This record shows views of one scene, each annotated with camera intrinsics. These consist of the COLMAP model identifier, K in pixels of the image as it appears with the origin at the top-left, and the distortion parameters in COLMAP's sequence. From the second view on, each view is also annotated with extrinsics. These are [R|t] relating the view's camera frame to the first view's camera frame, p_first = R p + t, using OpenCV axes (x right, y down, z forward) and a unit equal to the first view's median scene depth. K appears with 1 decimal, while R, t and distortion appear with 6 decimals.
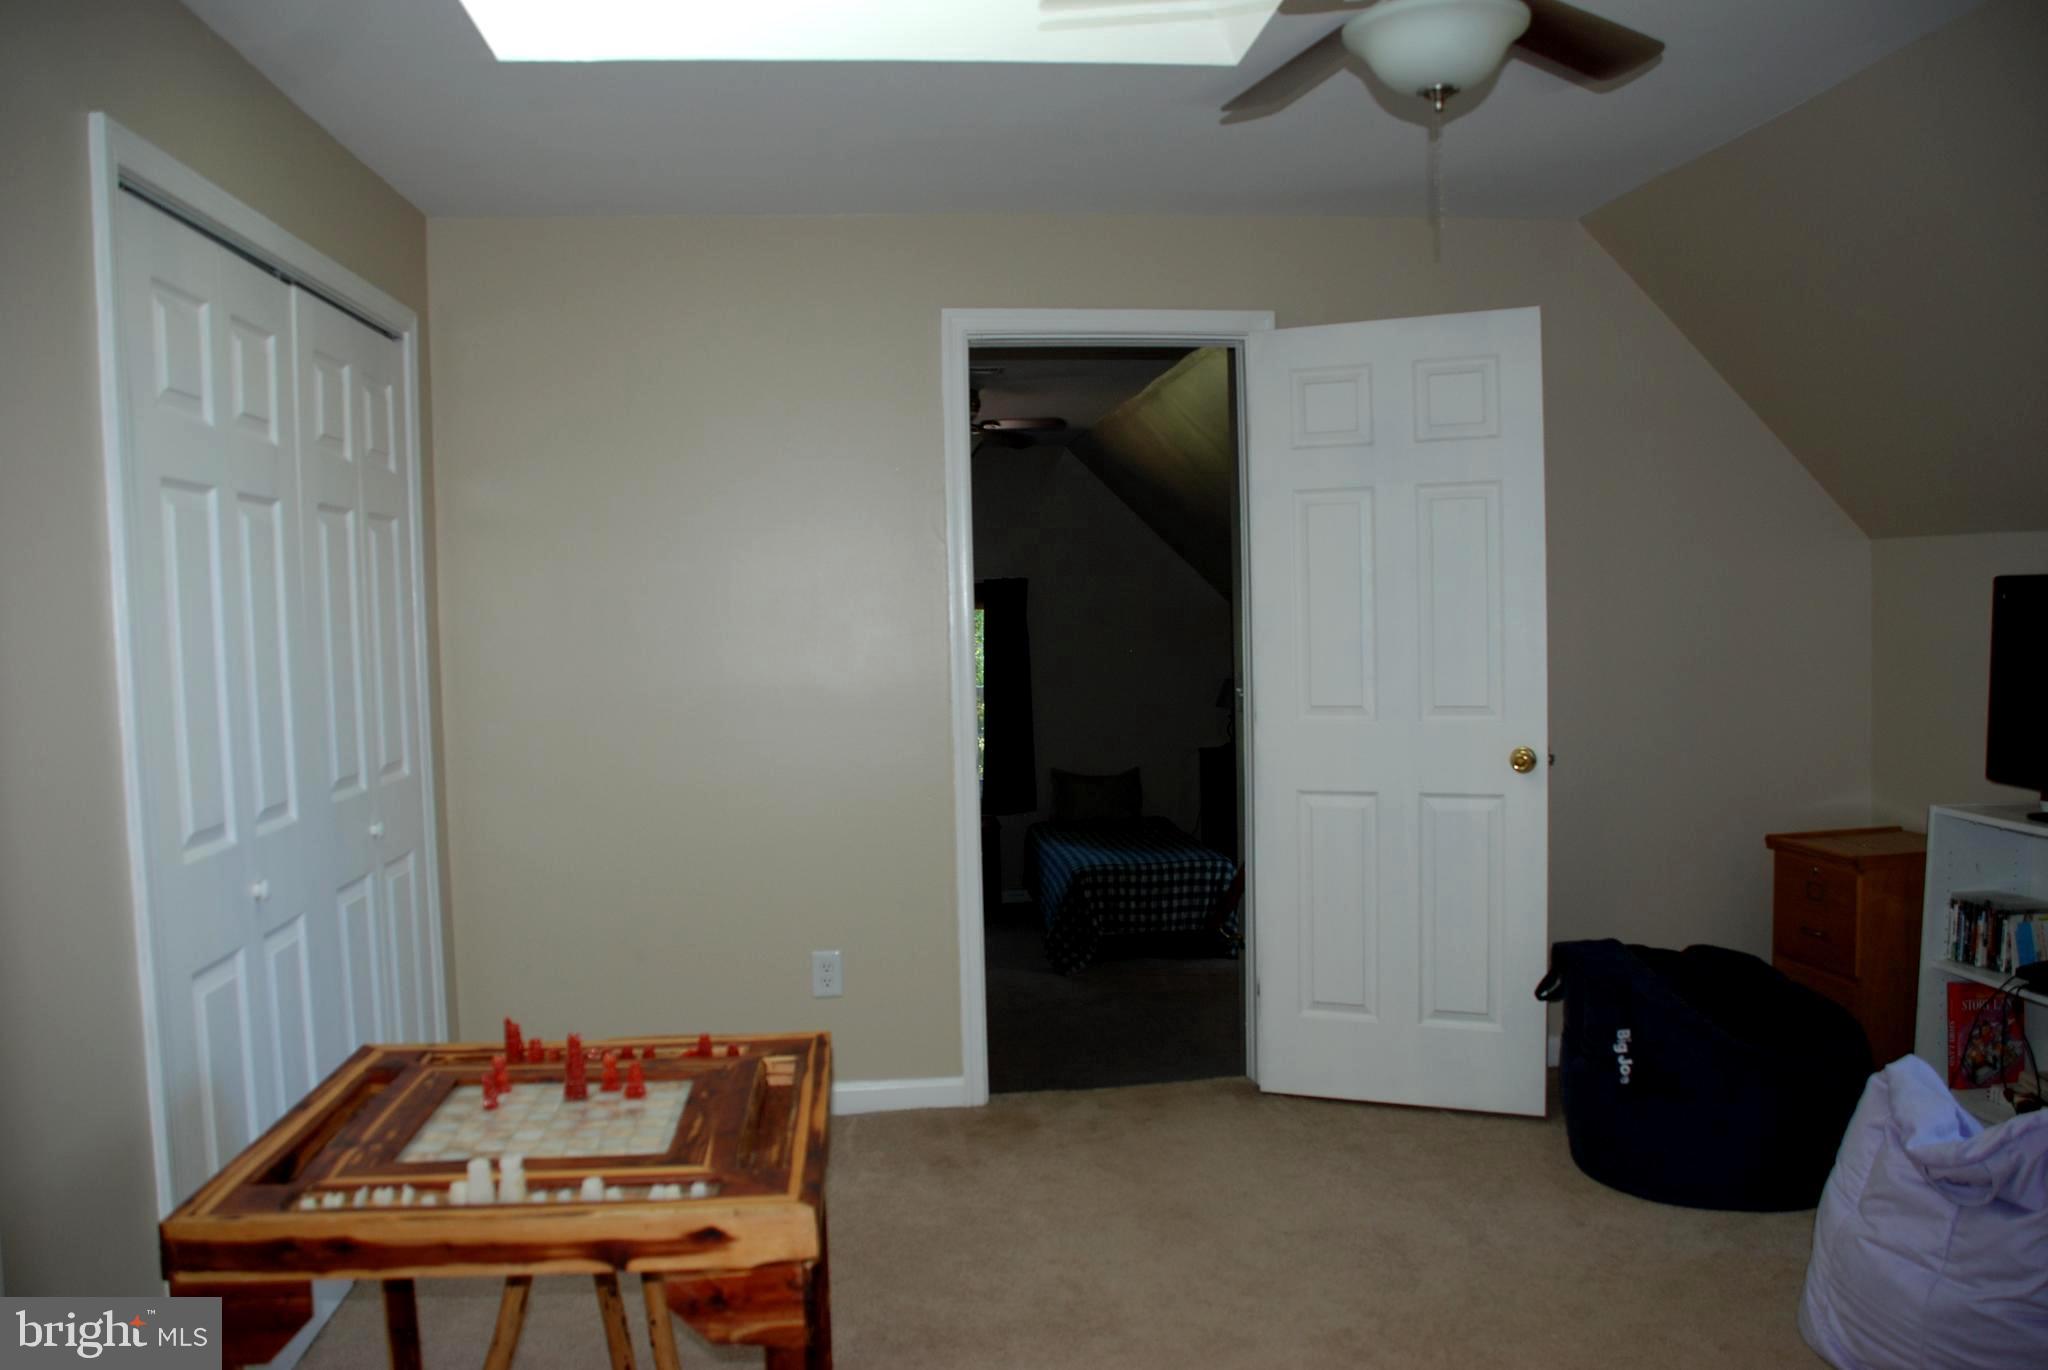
lens RADIAL K [[1609.4, 0, 1019.5], [0, 1609.4, 689.2], [0, 0, 1]] dist [-0.150430, 0.089180]
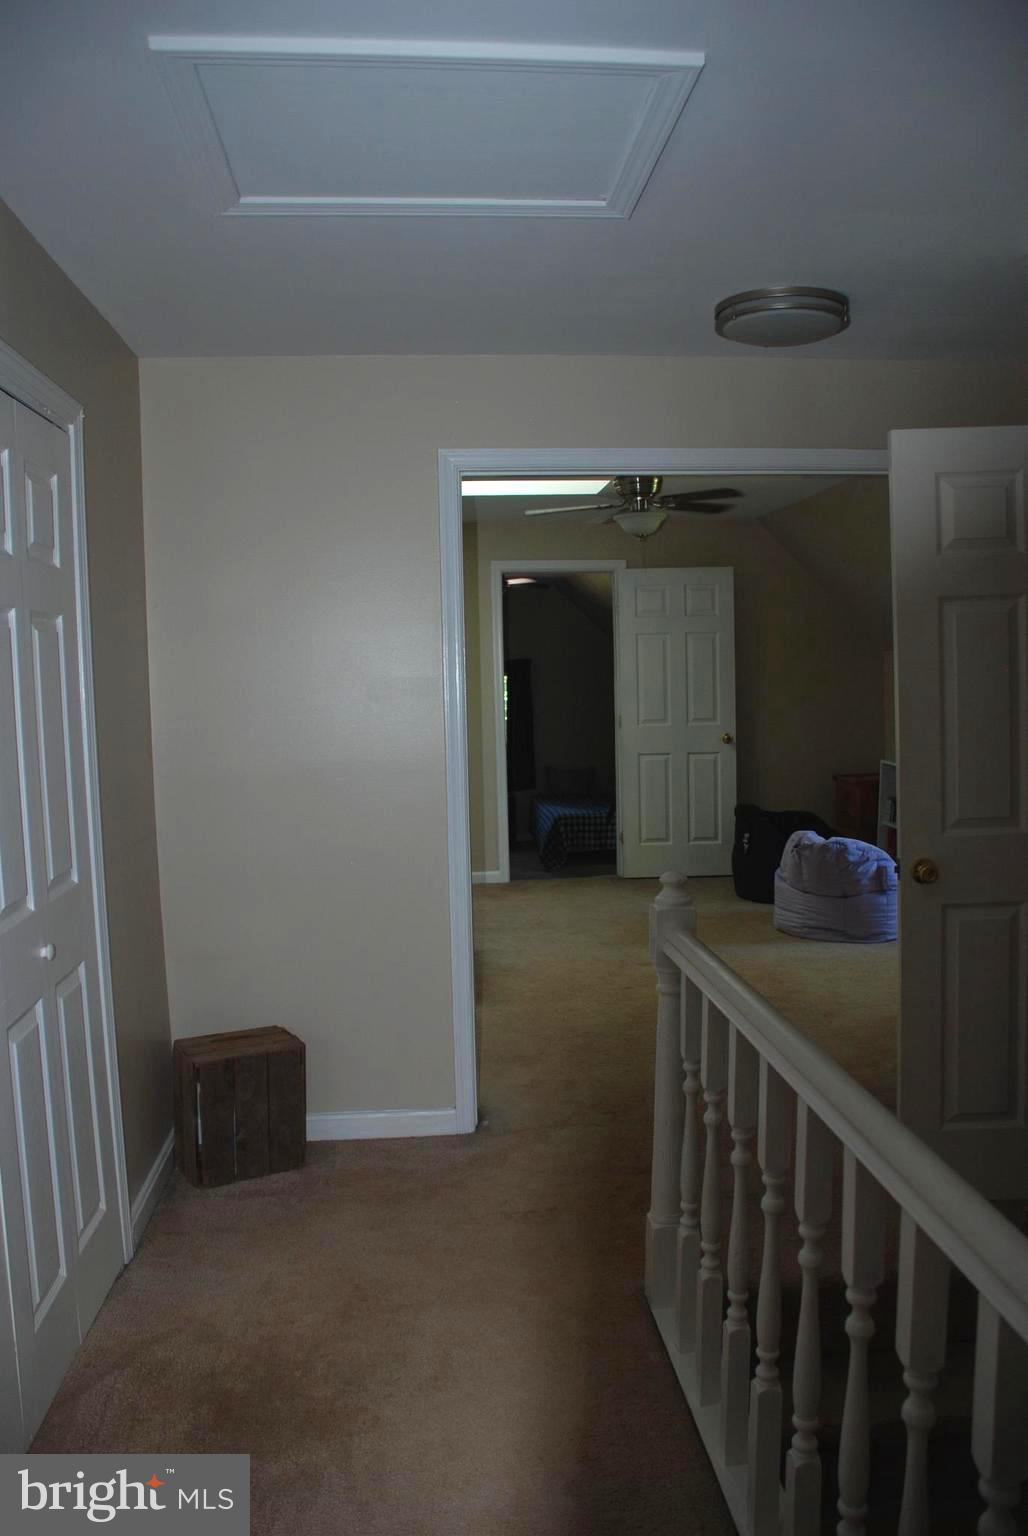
lens RADIAL K [[1207.0, 0, 514.9], [0, 1207.0, 769.8], [0, 0, 1]] dist [-0.150430, 0.089180]
pose [[0.999881, 0.010208, -0.011587, 0.002879], [-0.009862, 0.999515, 0.029526, 0.018090], [0.011883, -0.029409, 0.999497, -0.393725]]
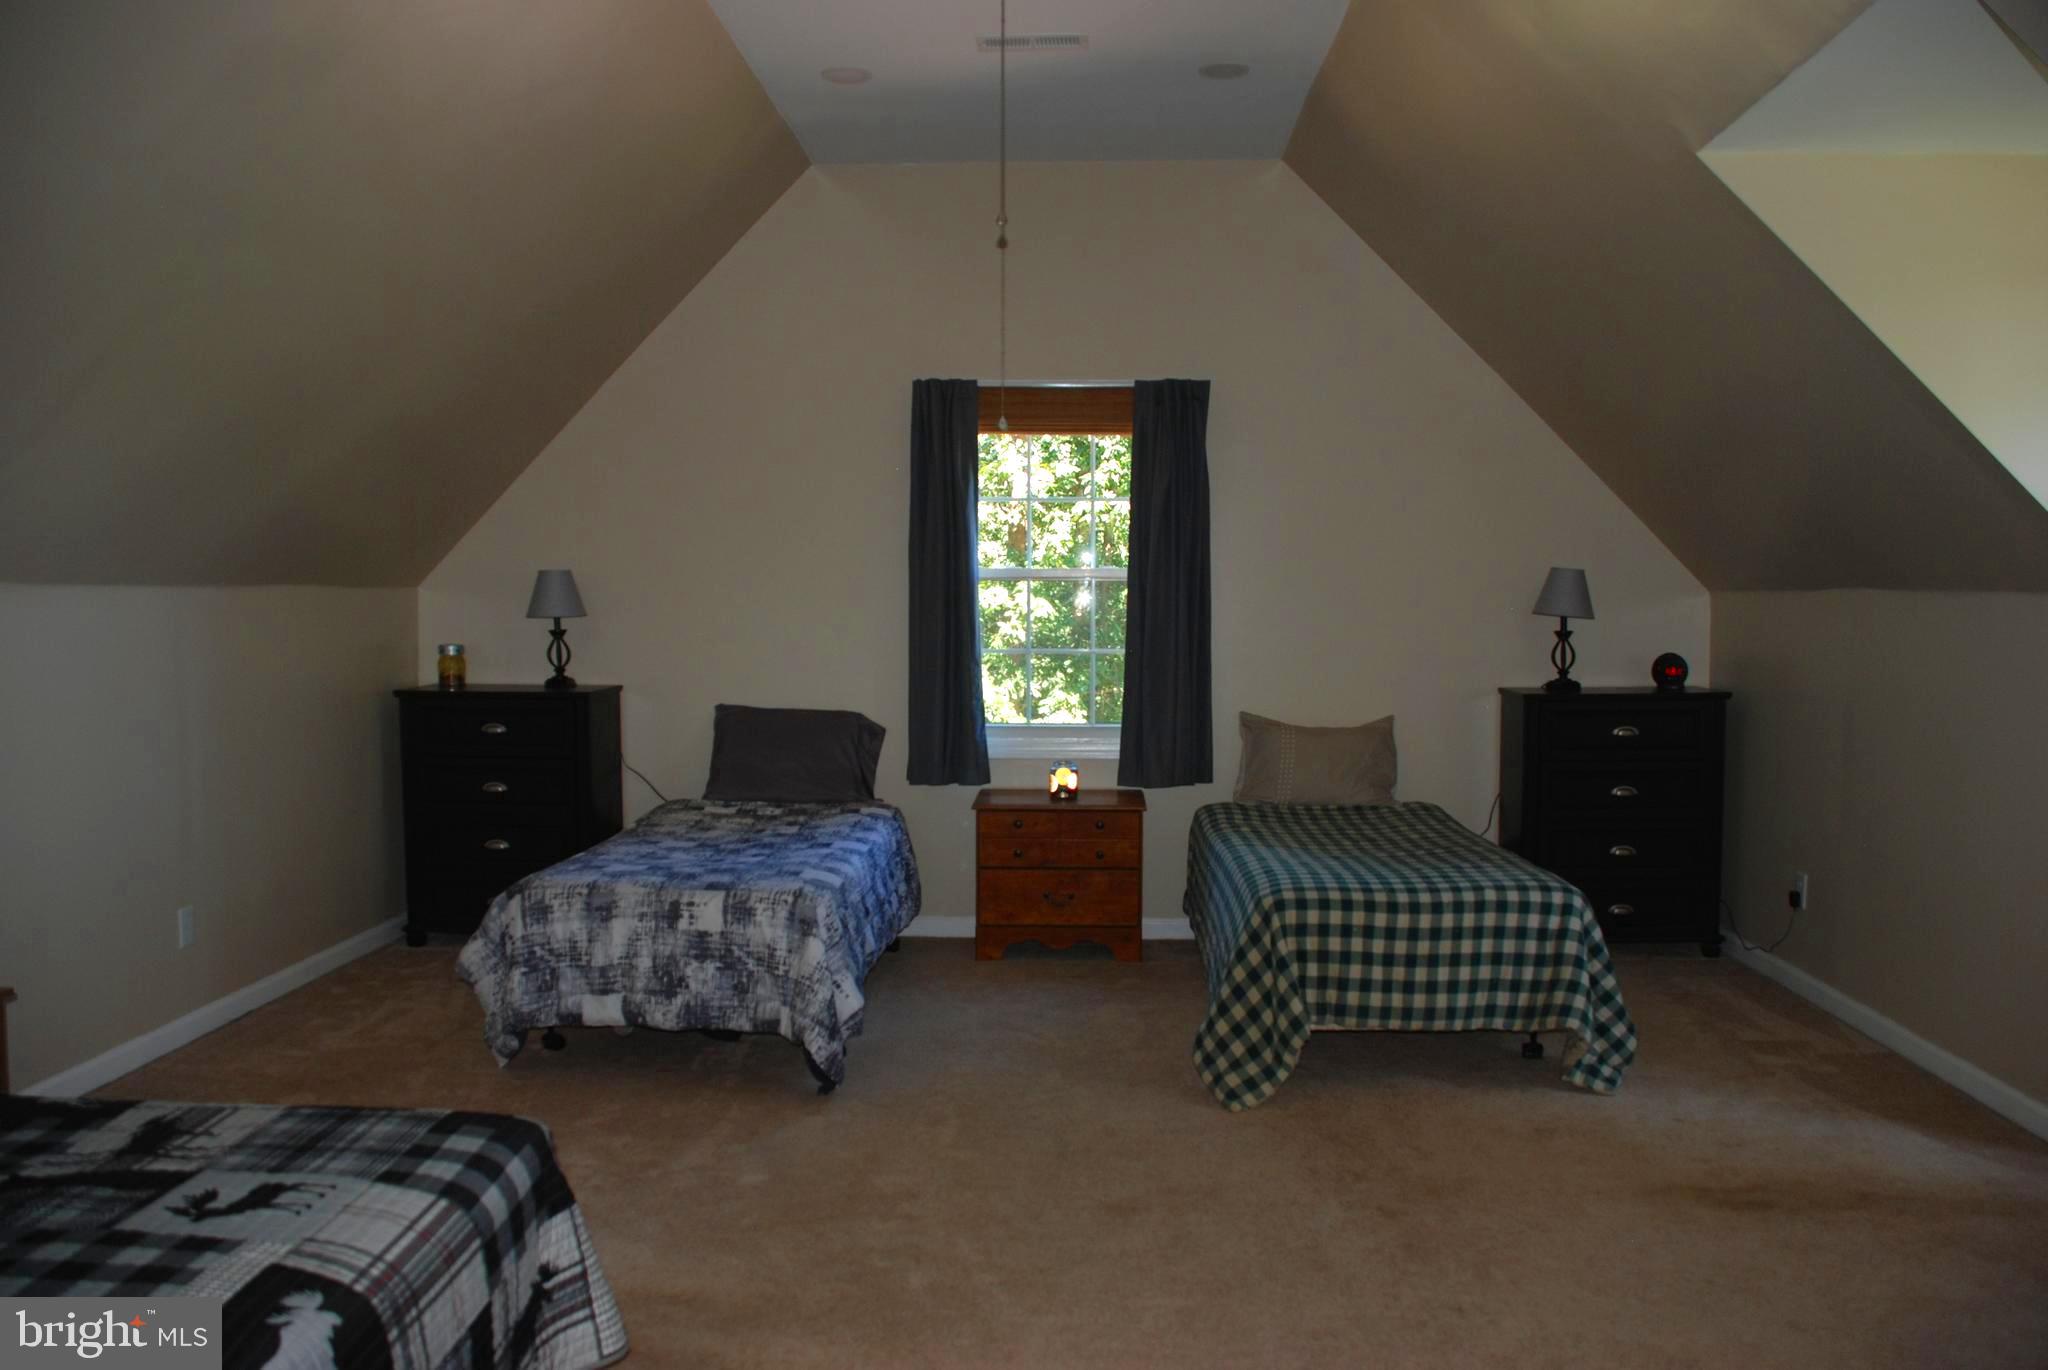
lens RADIAL K [[1609.4, 0, 1037.8], [0, 1609.4, 685.9], [0, 0, 1]] dist [-0.150430, 0.089180]
pose [[0.990486, 0.039965, -0.131682, 0.027972], [-0.039700, 0.999201, 0.004638, 0.048305], [0.131762, 0.000634, 0.991281, 0.499256]]
